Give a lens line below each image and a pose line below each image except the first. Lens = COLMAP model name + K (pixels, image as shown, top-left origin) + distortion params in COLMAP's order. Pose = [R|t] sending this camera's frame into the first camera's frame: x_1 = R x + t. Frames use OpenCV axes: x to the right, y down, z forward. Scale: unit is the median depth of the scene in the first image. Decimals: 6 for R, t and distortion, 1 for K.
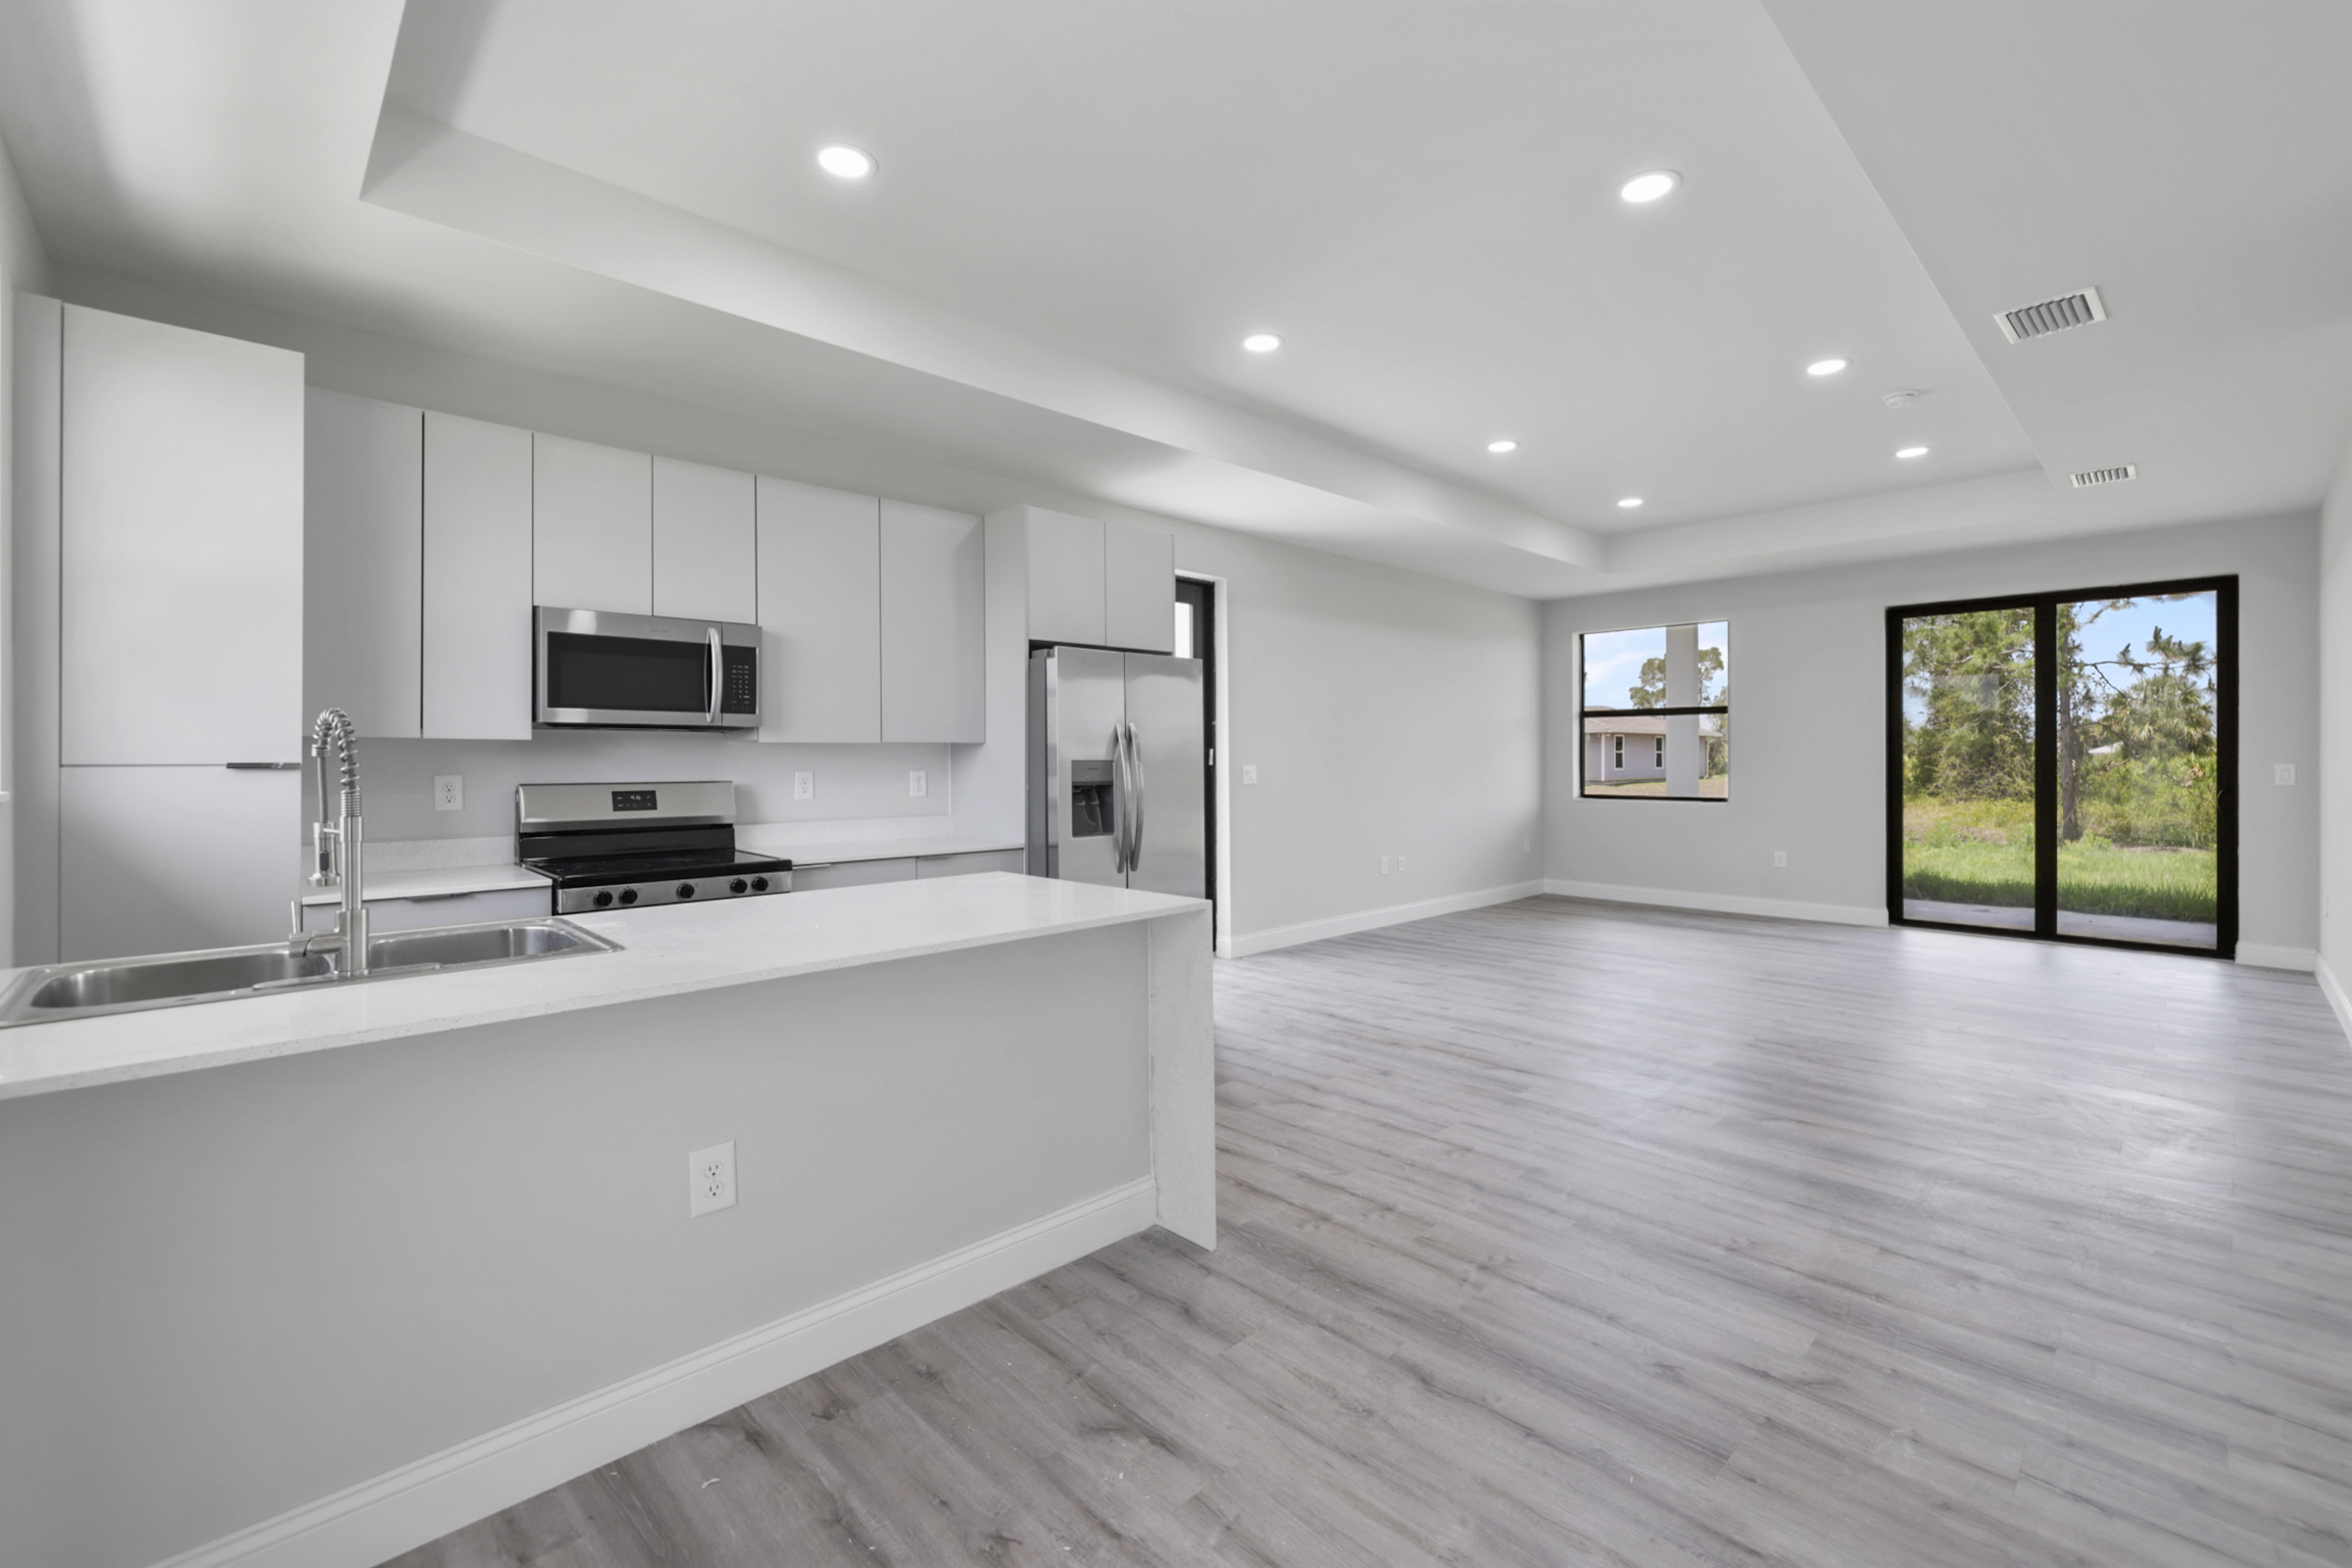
lens RADIAL K [[993.7, 0, 1172.8], [0, 993.7, 759.2], [0, 0, 1]] dist [0.000719, 0.000281]
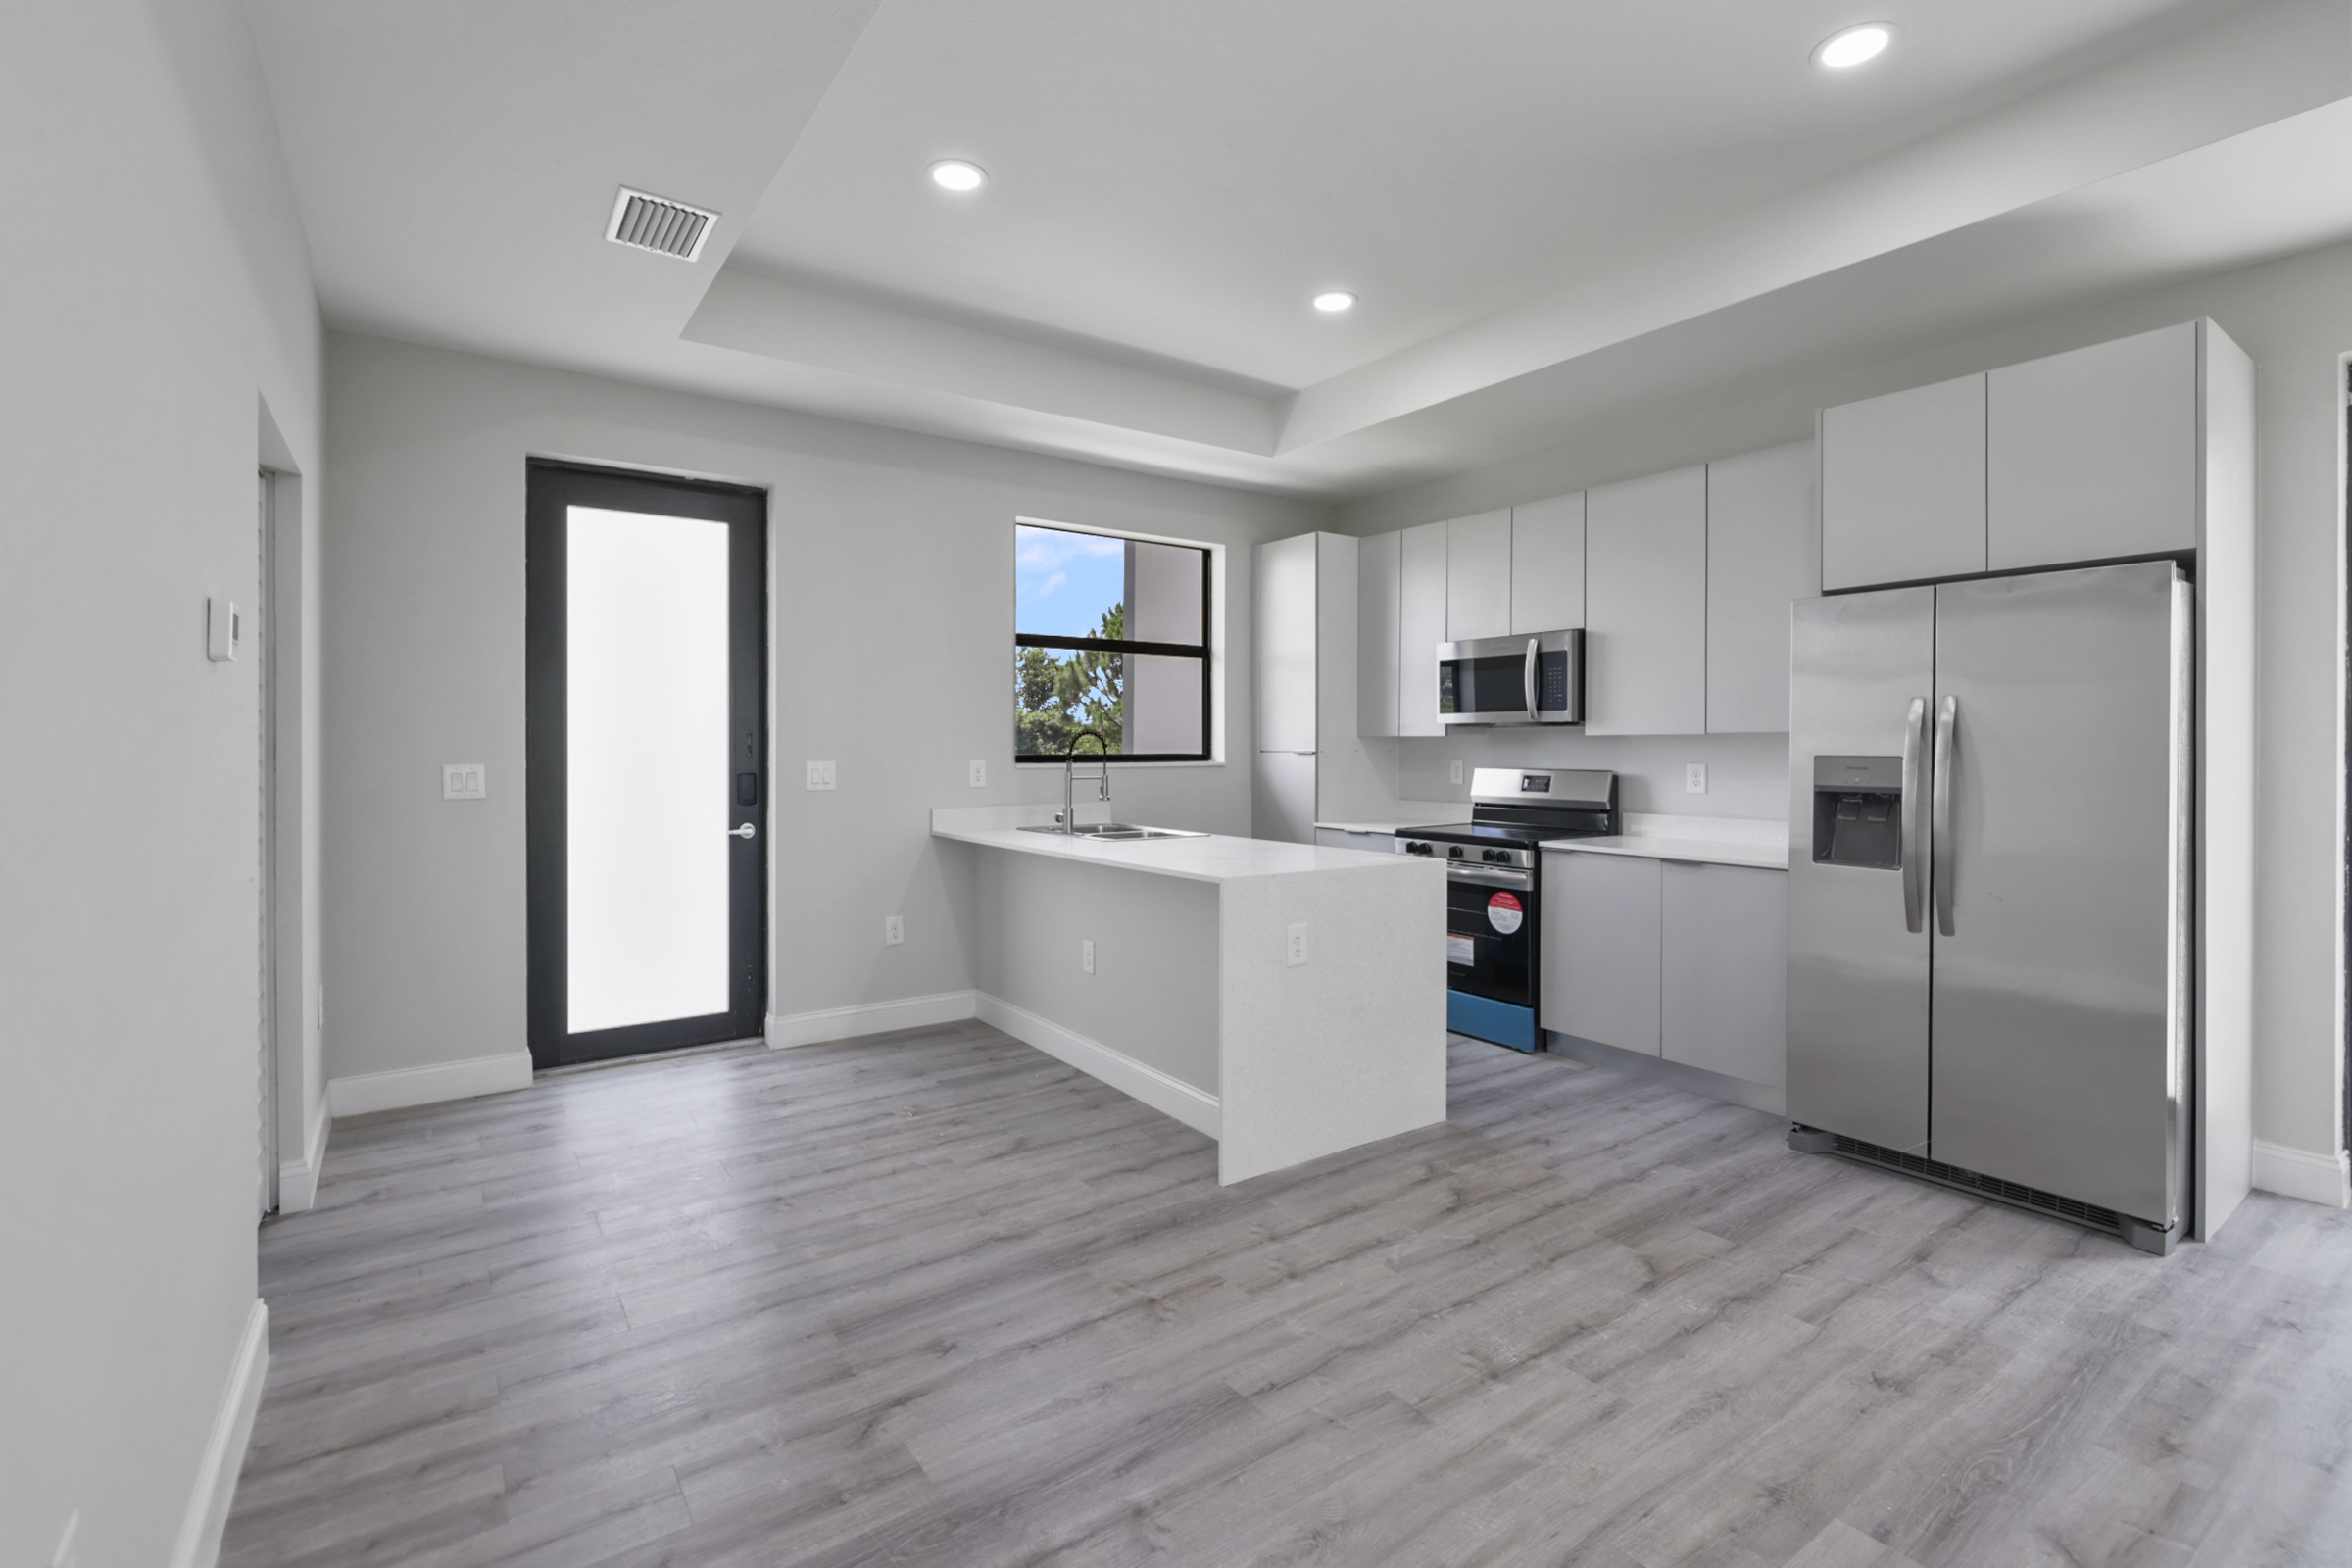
lens RADIAL K [[1058.5, 0, 1167.1], [0, 1058.5, 748.7], [0, 0, 1]] dist [0.001876, -0.000107]
pose [[-0.153588, 0.004634, -0.988124, 0.954503], [-0.002697, 0.999983, 0.005109, -0.008460], [0.988131, 0.003449, -0.153573, 0.862677]]
